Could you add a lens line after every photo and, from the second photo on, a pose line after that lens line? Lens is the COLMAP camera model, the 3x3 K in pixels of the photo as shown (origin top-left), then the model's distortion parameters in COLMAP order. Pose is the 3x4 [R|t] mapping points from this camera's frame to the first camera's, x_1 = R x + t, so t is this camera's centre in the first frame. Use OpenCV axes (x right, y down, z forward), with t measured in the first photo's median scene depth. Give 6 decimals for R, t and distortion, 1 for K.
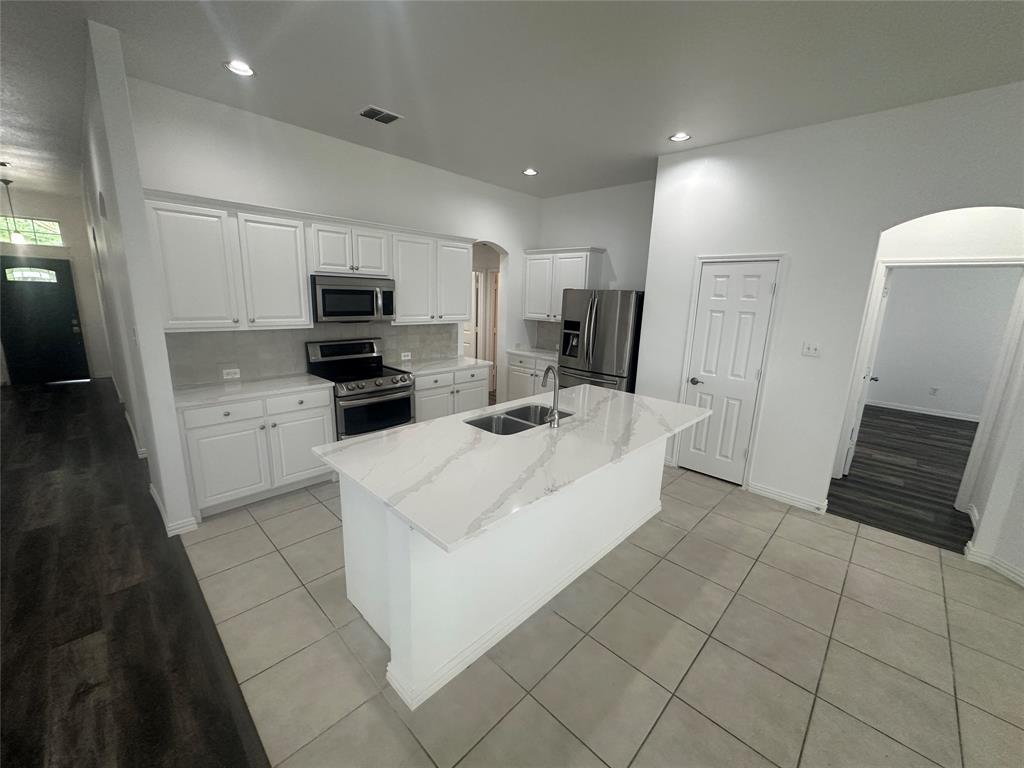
lens RADIAL K [[407.1, 0, 512.4], [0, 407.1, 392.4], [0, 0, 1]] dist [-0.006989, 0.000594]
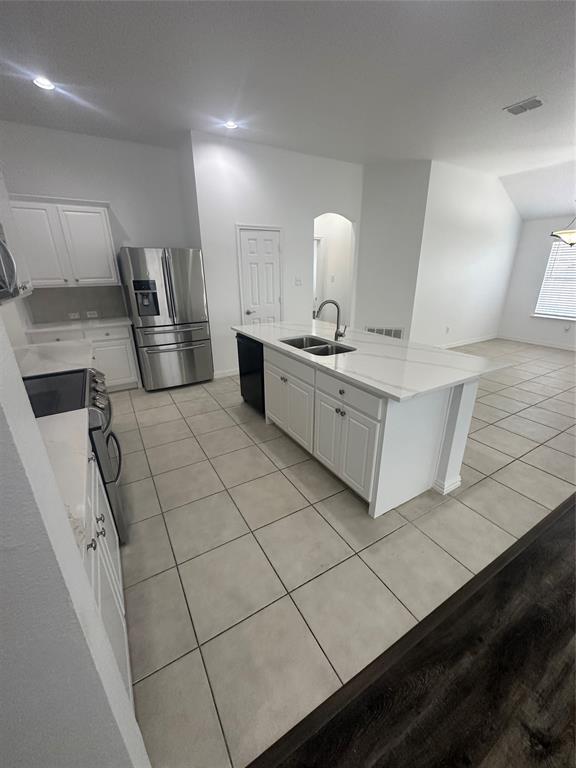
lens RADIAL K [[305.3, 0, 285.0], [0, 305.3, 387.3], [0, 0, 1]] dist [-0.006989, 0.000594]
pose [[0.269849, -0.385611, 0.882319, -0.771587], [0.240886, 0.914210, 0.325876, -0.132558], [-0.932285, 0.124601, 0.339587, 0.623459]]
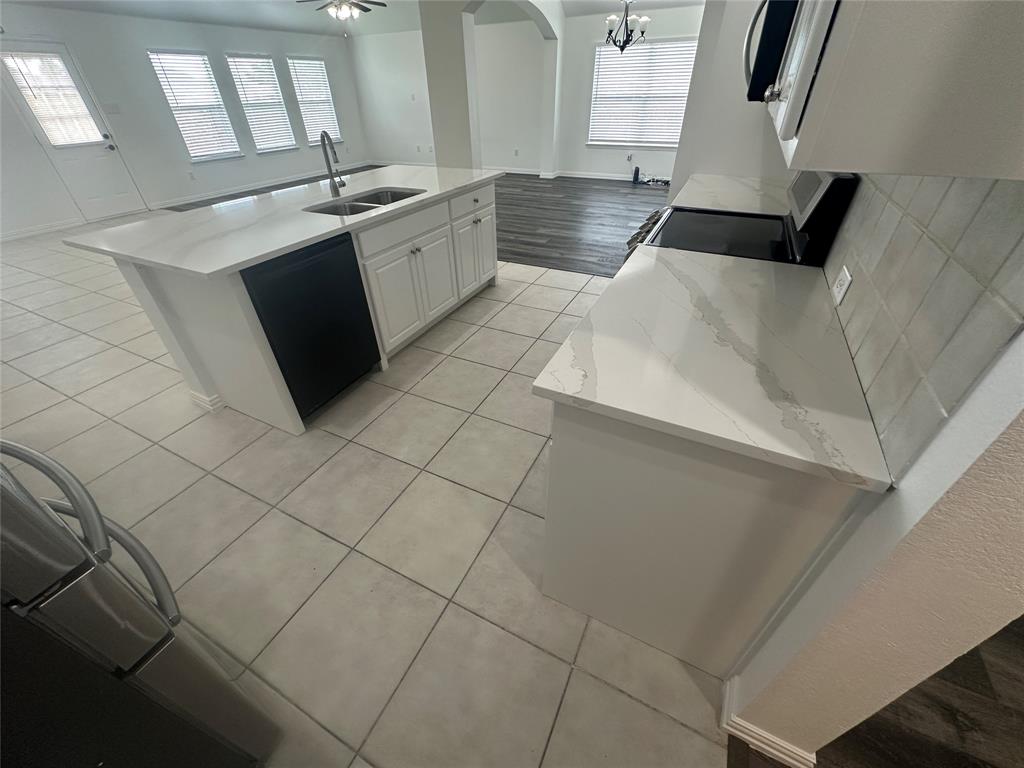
lens RADIAL K [[407.1, 0, 512.5], [0, 407.1, 387.7], [0, 0, 1]] dist [-0.006989, 0.000594]
pose [[-0.953696, 0.169859, -0.248215, -0.002013], [-0.079457, 0.653662, 0.752604, -0.321197], [0.290086, 0.737478, -0.609898, 1.609896]]
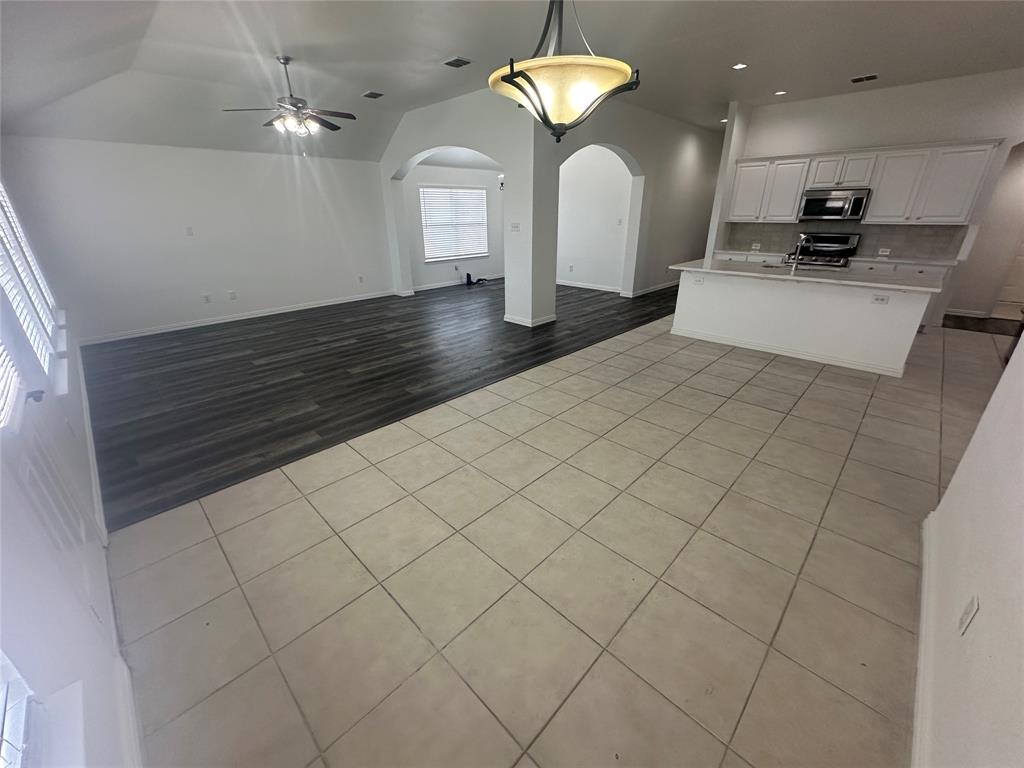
lens RADIAL K [[407.1, 0, 518.1], [0, 407.1, 387.2], [0, 0, 1]] dist [-0.006989, 0.000594]
pose [[0.014483, 0.364419, -0.931122, 1.531360], [-0.225730, 0.908372, 0.352004, 0.157857], [0.974082, 0.205085, 0.095416, -0.214449]]
